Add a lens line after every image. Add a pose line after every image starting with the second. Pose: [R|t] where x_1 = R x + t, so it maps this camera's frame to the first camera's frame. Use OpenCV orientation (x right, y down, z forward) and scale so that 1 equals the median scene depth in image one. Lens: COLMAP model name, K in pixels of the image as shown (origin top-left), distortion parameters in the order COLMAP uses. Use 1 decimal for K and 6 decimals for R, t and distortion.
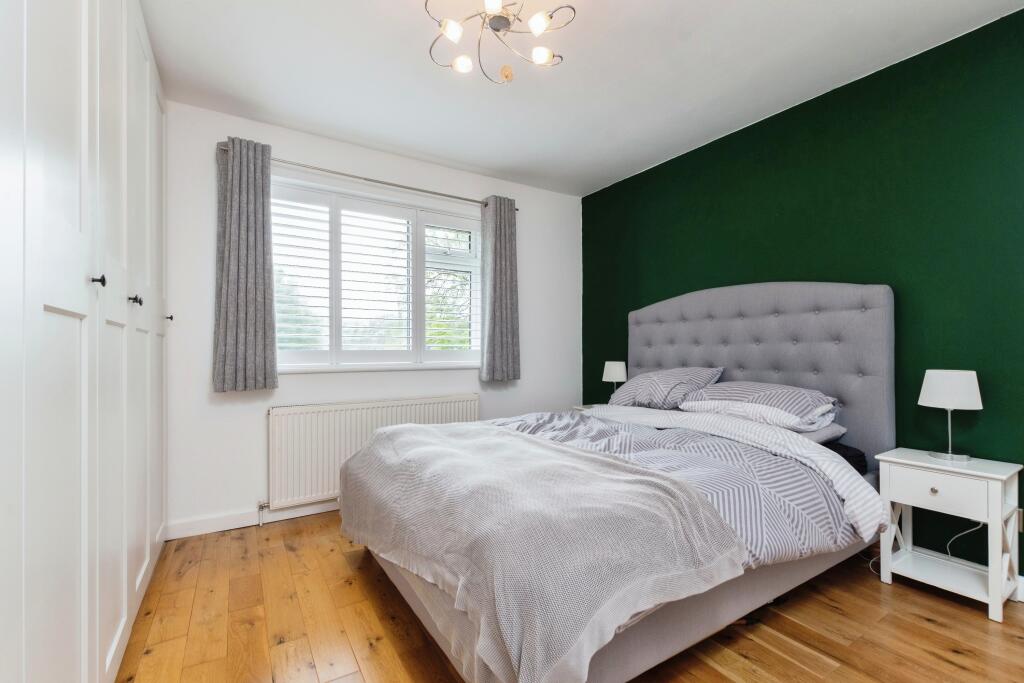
lens RADIAL K [[444.4, 0, 512.0], [0, 444.4, 341.5], [0, 0, 1]] dist [0.000253, 0.000006]
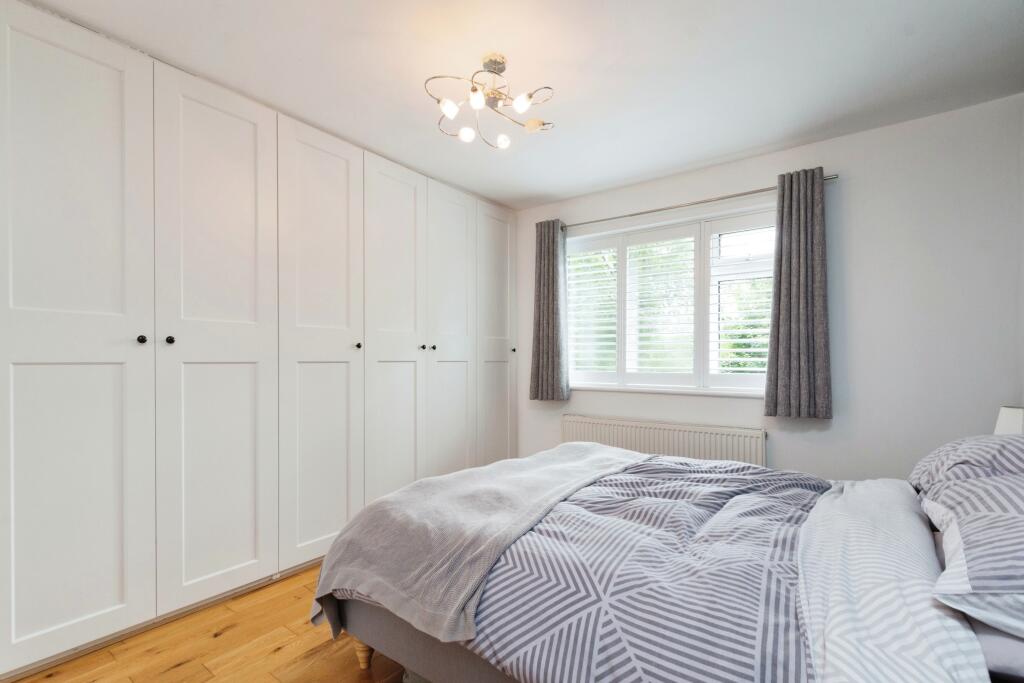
lens RADIAL K [[431.2, 0, 513.2], [0, 431.2, 370.3], [0, 0, 1]] dist [0.000597, 0.000021]
pose [[0.391990, 0.010589, -0.919909, 0.577359], [-0.000537, 0.999936, 0.011281, 0.000386], [0.919969, -0.003929, 0.391971, 0.347194]]
